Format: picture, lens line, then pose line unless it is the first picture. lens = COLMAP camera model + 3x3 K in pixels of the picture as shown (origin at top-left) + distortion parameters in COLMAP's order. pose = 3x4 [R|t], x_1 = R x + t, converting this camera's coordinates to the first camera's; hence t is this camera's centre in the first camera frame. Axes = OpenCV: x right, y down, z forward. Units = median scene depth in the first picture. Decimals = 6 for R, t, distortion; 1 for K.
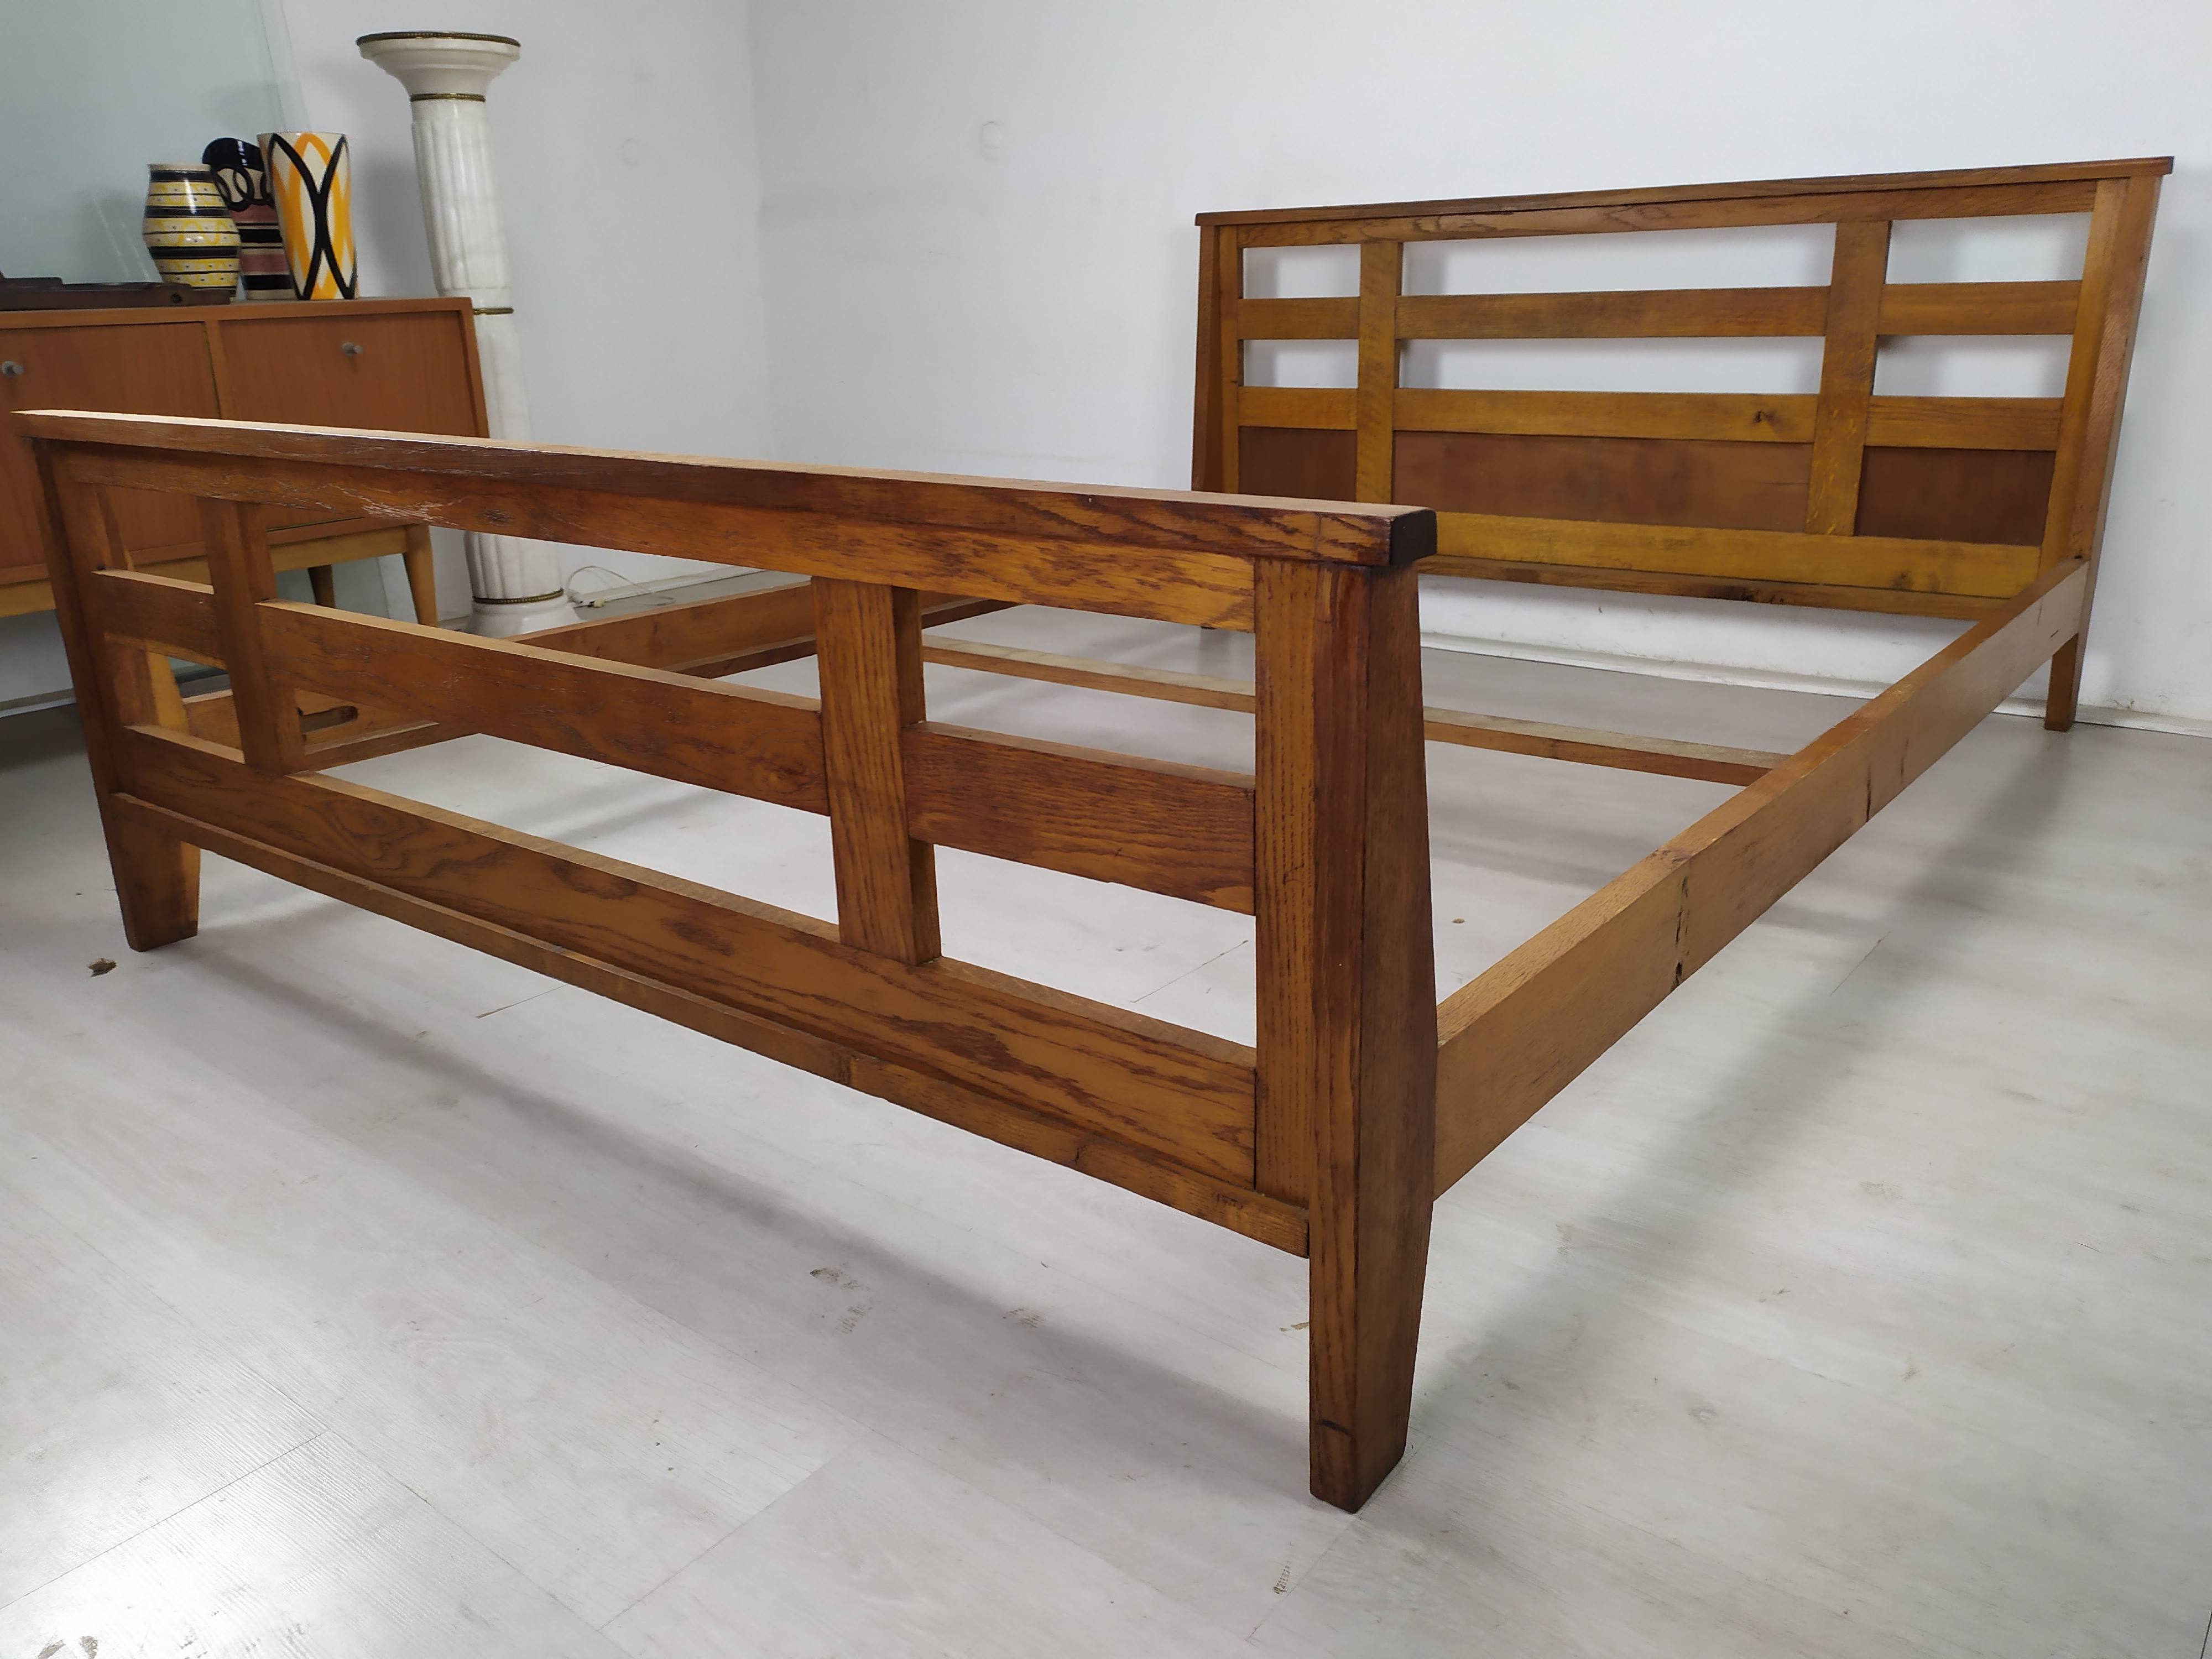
lens RADIAL K [[1636.8, 0, 1138.0], [0, 1636.8, 830.5], [0, 0, 1]] dist [0.061544, -0.063749]
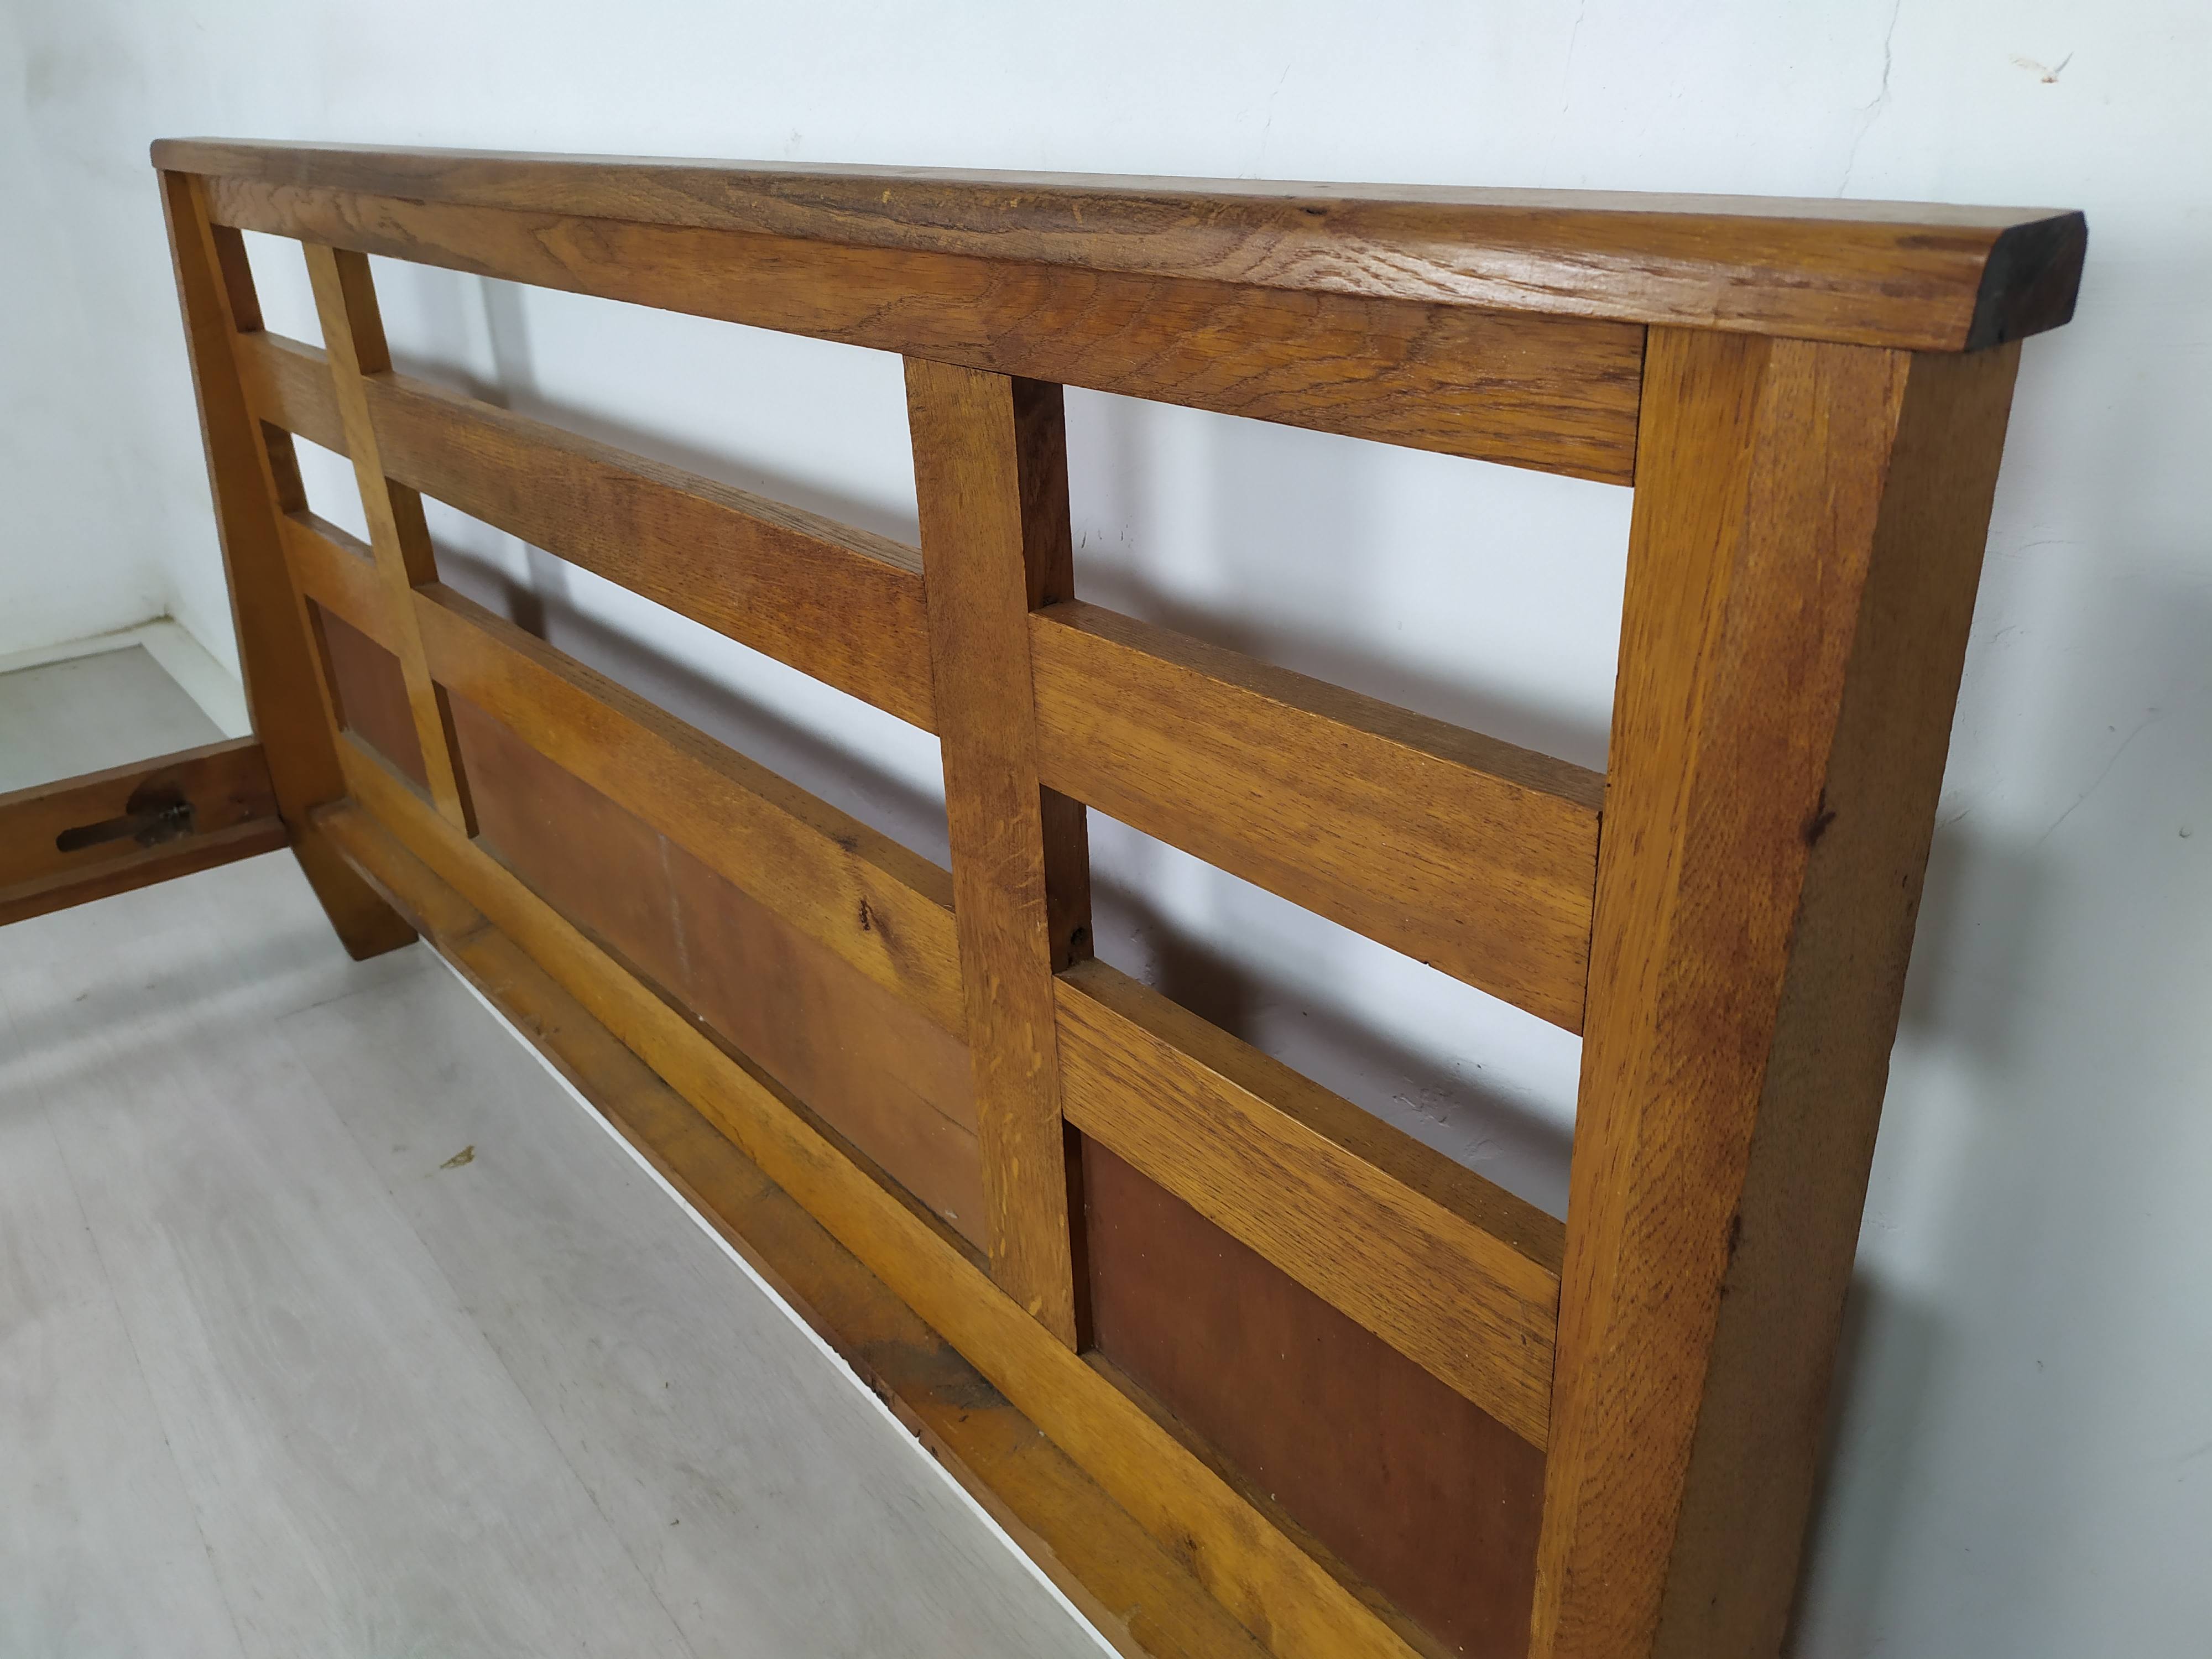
lens RADIAL K [[1666.3, 0, 1106.0], [0, 1666.3, 829.5], [0, 0, 1]] dist [0.041352, -0.055668]
pose [[0.972077, 0.092220, -0.215780, 1.104802], [-0.067967, 0.990774, 0.117250, -0.694190], [0.224602, -0.099310, 0.969377, 1.583566]]
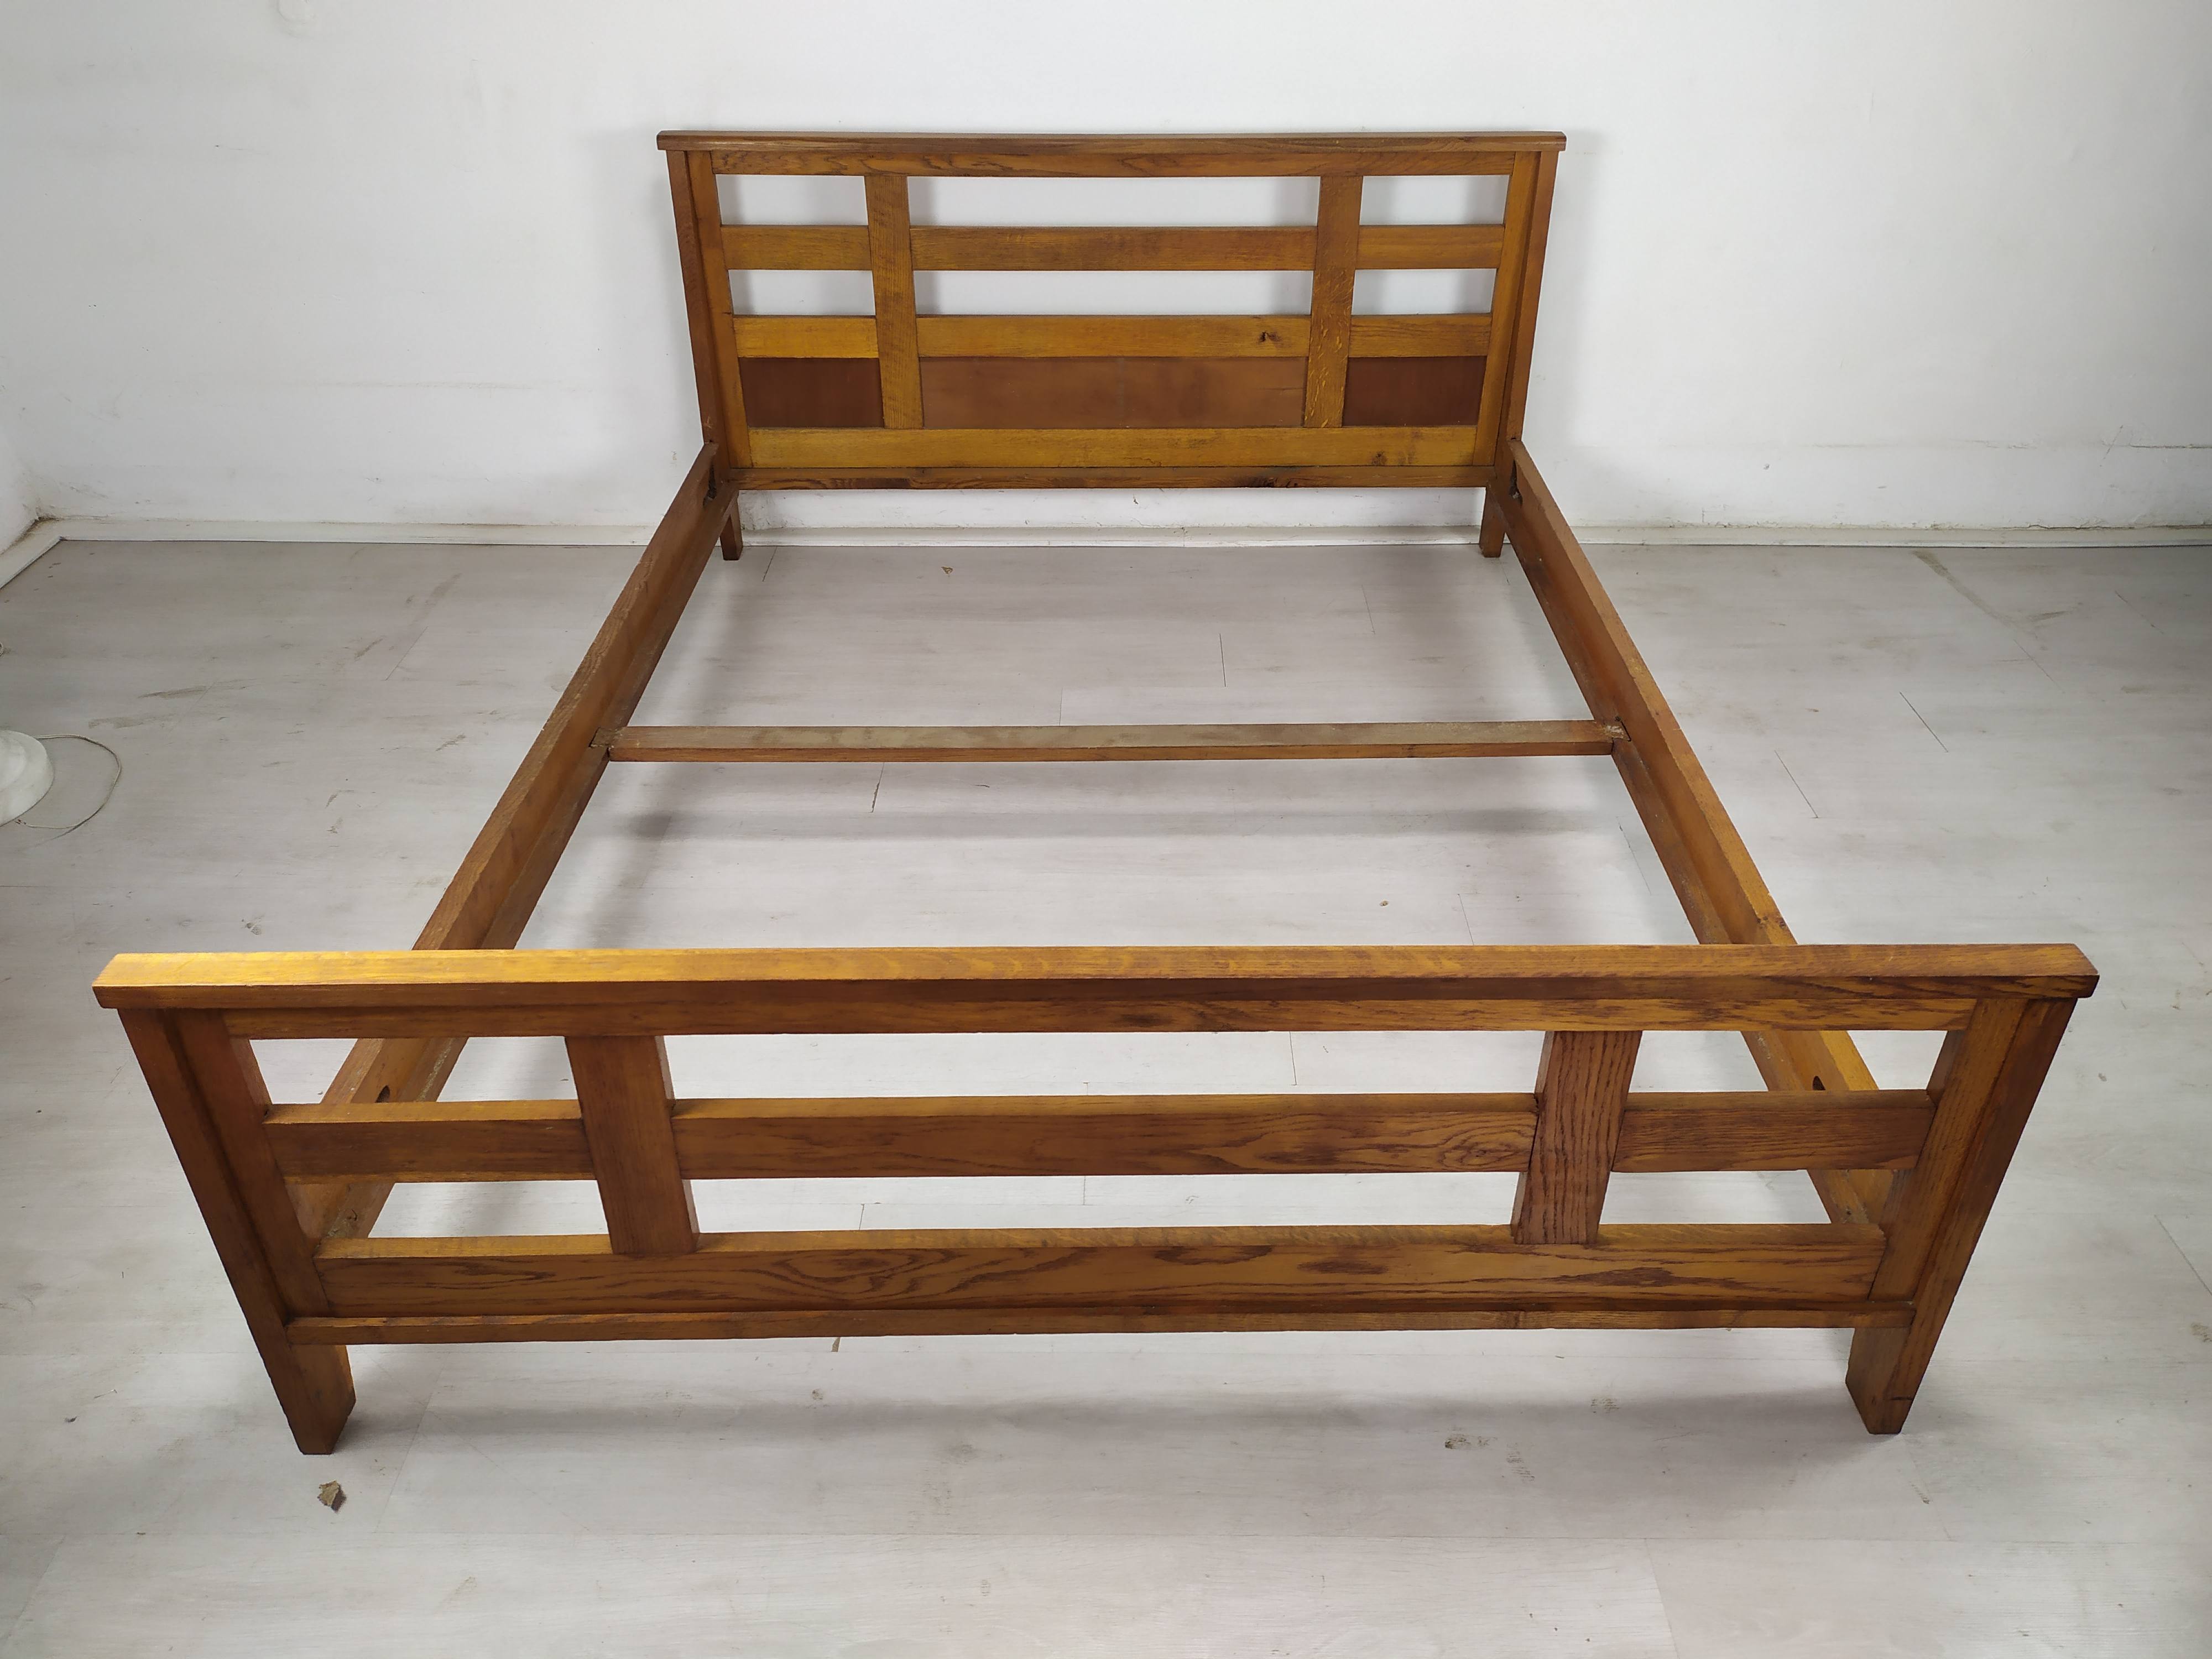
lens RADIAL K [[1614.7, 0, 1108.1], [0, 1614.7, 819.2], [0, 0, 1]] dist [0.067012, -0.068329]
pose [[0.791990, -0.317527, 0.521467, -0.974717], [0.174180, 0.936132, 0.305481, -0.681220], [-0.585161, -0.151108, 0.796714, 0.189181]]
